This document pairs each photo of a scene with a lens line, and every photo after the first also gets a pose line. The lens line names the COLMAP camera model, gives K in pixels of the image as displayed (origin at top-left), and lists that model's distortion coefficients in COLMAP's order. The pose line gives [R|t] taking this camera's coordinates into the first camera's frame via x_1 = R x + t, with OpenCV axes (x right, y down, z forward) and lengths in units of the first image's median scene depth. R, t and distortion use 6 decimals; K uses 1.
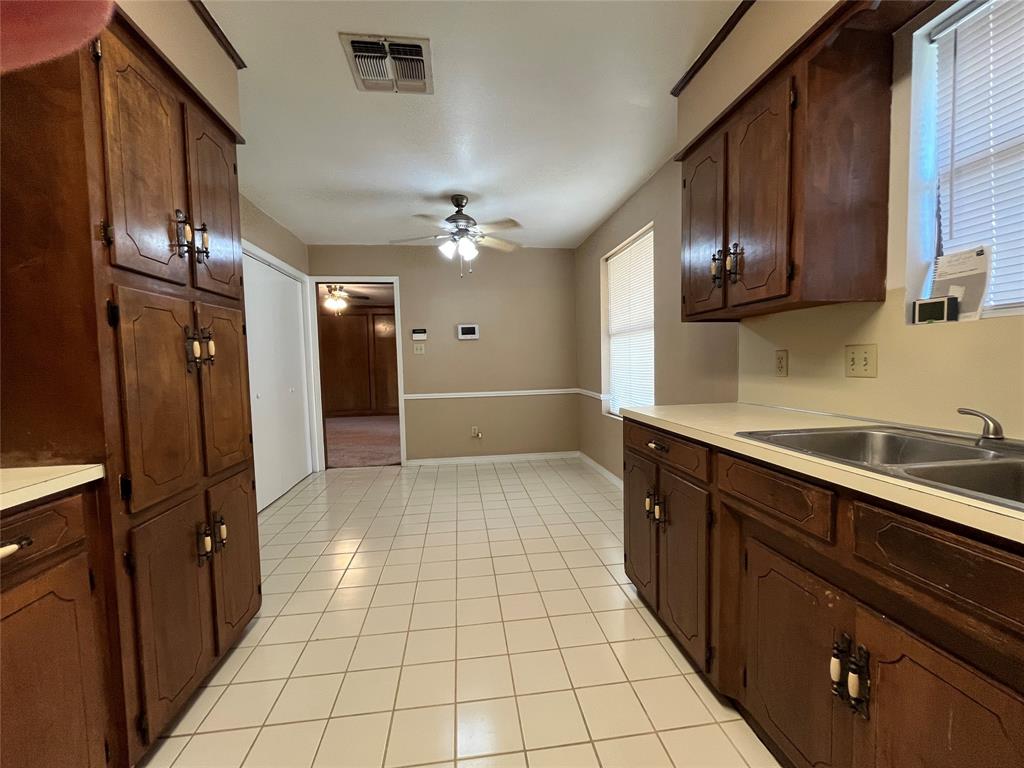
lens RADIAL K [[417.6, 0, 509.3], [0, 417.6, 385.7], [0, 0, 1]] dist [0.000106, 0.000880]
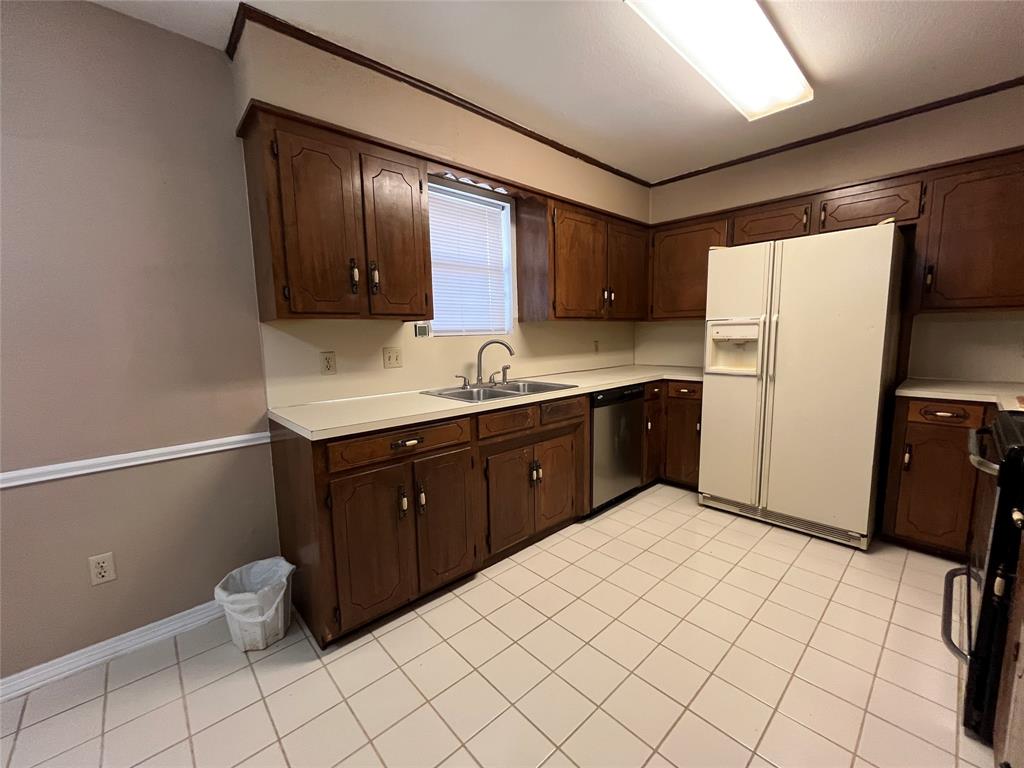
lens RADIAL K [[417.6, 0, 513.0], [0, 417.6, 389.1], [0, 0, 1]] dist [0.000106, 0.000880]
pose [[-0.587757, -0.071389, 0.805882, -0.827683], [0.077454, 0.986559, 0.143883, -0.153157], [-0.805322, 0.146987, -0.574327, 1.782773]]
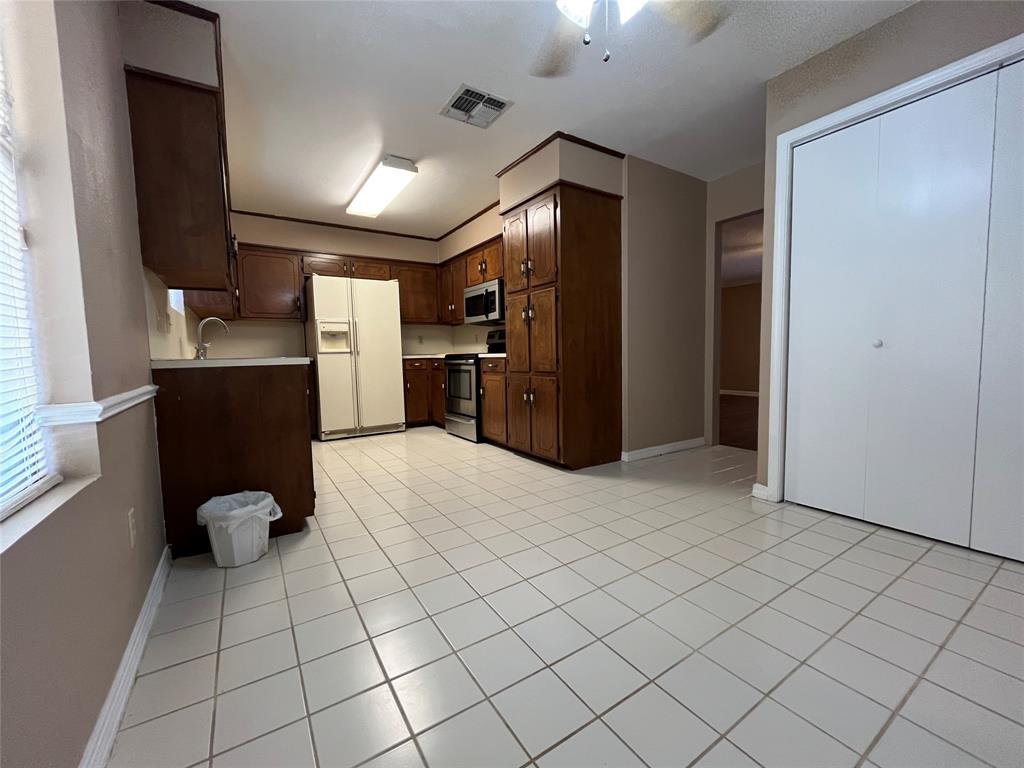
lens RADIAL K [[417.6, 0, 511.8], [0, 417.6, 382.2], [0, 0, 1]] dist [0.000106, 0.000880]
pose [[-0.899546, 0.077606, -0.429878, 0.414848], [0.021206, 0.990690, 0.134476, -0.031714], [0.436312, 0.111852, -0.892816, 3.462621]]
